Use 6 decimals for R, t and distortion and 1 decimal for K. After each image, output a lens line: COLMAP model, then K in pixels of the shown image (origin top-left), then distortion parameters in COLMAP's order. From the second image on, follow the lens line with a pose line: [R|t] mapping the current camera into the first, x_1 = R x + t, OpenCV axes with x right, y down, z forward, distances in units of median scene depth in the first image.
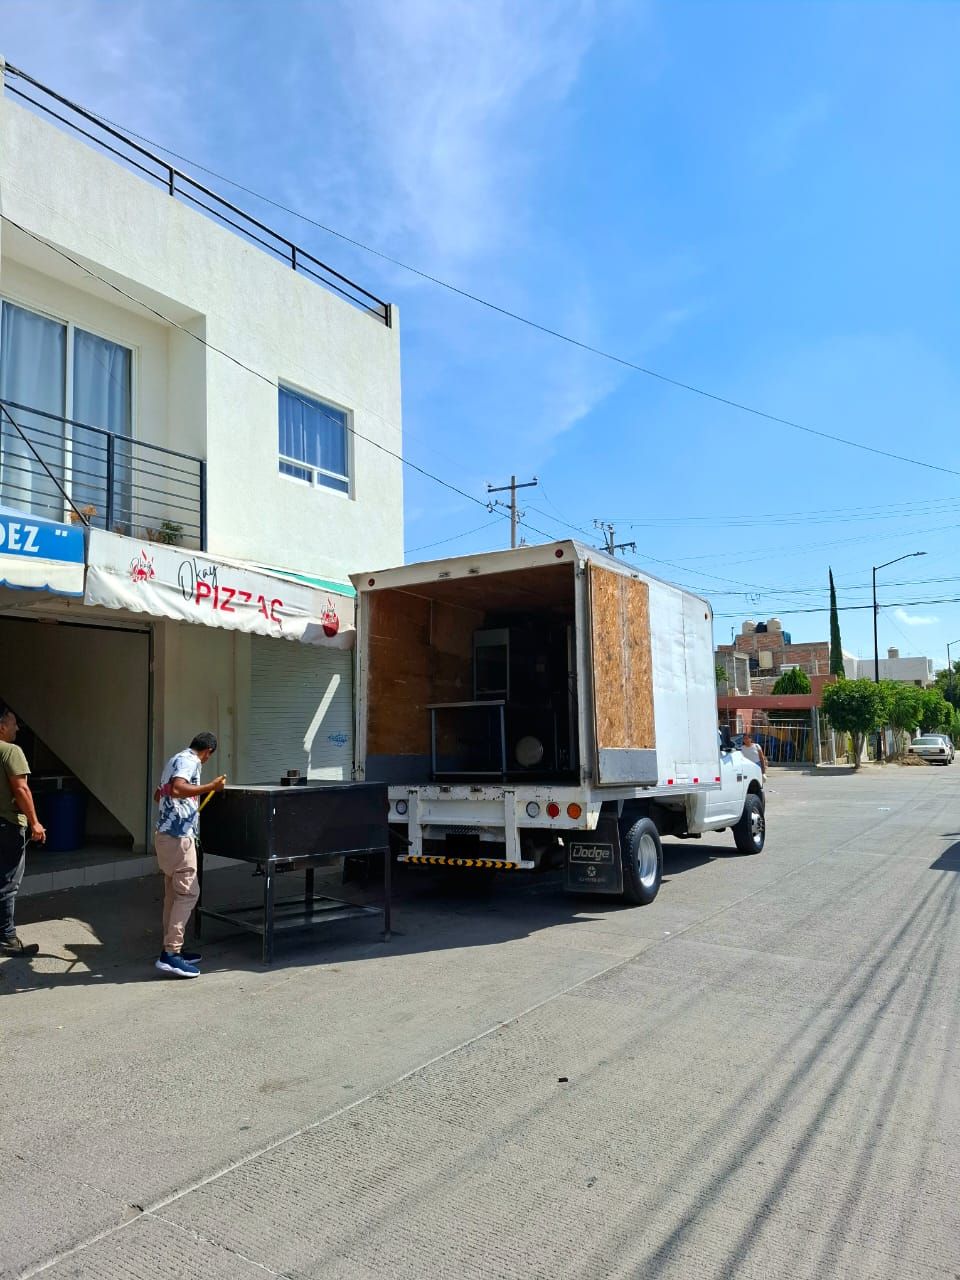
lens RADIAL K [[858.9, 0, 486.0], [0, 858.9, 658.9], [0, 0, 1]] dist [0.031917, -0.000644]
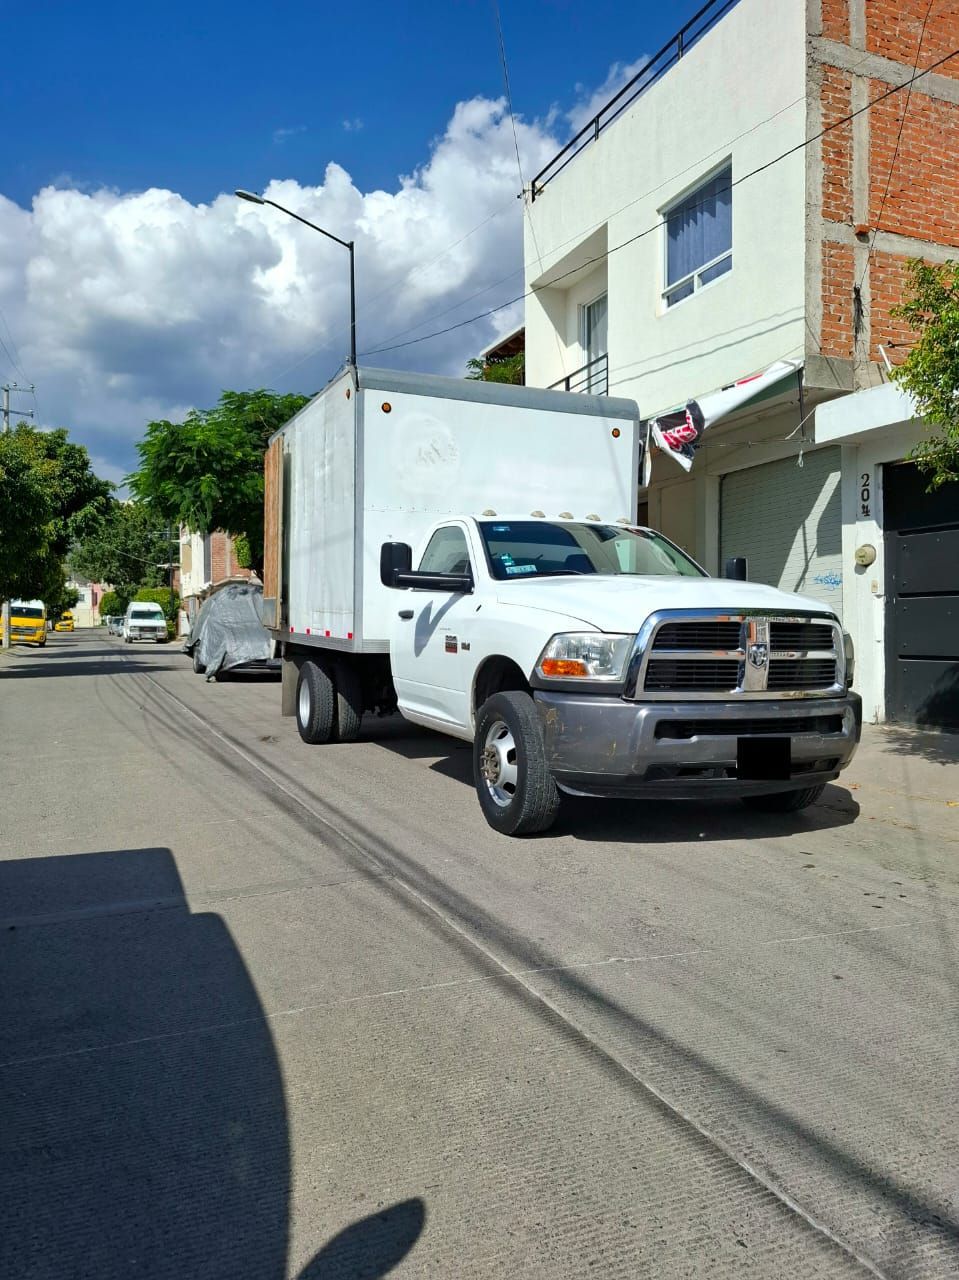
lens RADIAL K [[934.4, 0, 479.5], [0, 934.4, 640.0], [0, 0, 1]] dist [0.060878, -0.182126]
pose [[-0.549055, 0.032539, -0.835152, 0.751095], [0.097368, 0.994928, -0.025248, 0.155761], [0.830095, -0.095180, -0.549439, 1.353079]]
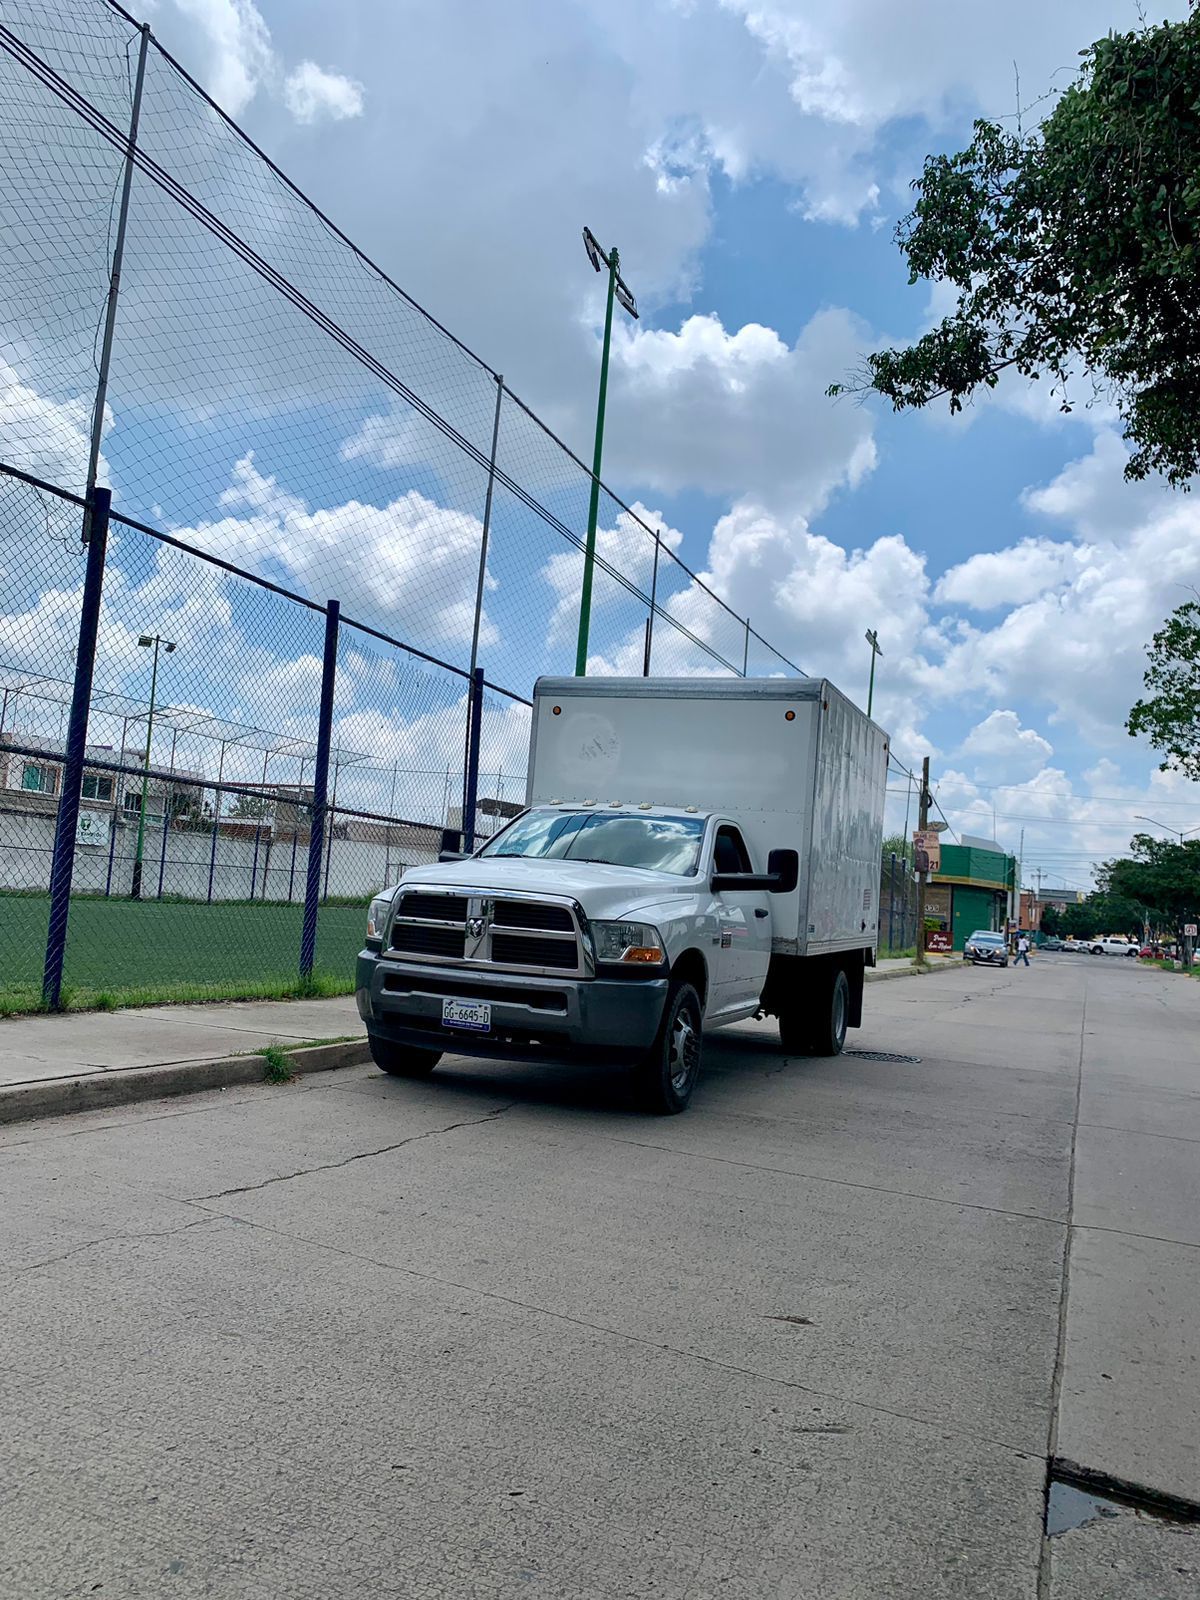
lens RADIAL K [[1168.1, 0, 600.0], [0, 1168.1, 800.0], [0, 0, 1]] dist [0.060878, -0.182126]
pose [[-0.981113, -0.064688, -0.182301, 0.366492], [-0.031142, 0.982954, -0.181192, 0.208312], [0.190914, -0.172093, -0.966404, 1.846532]]
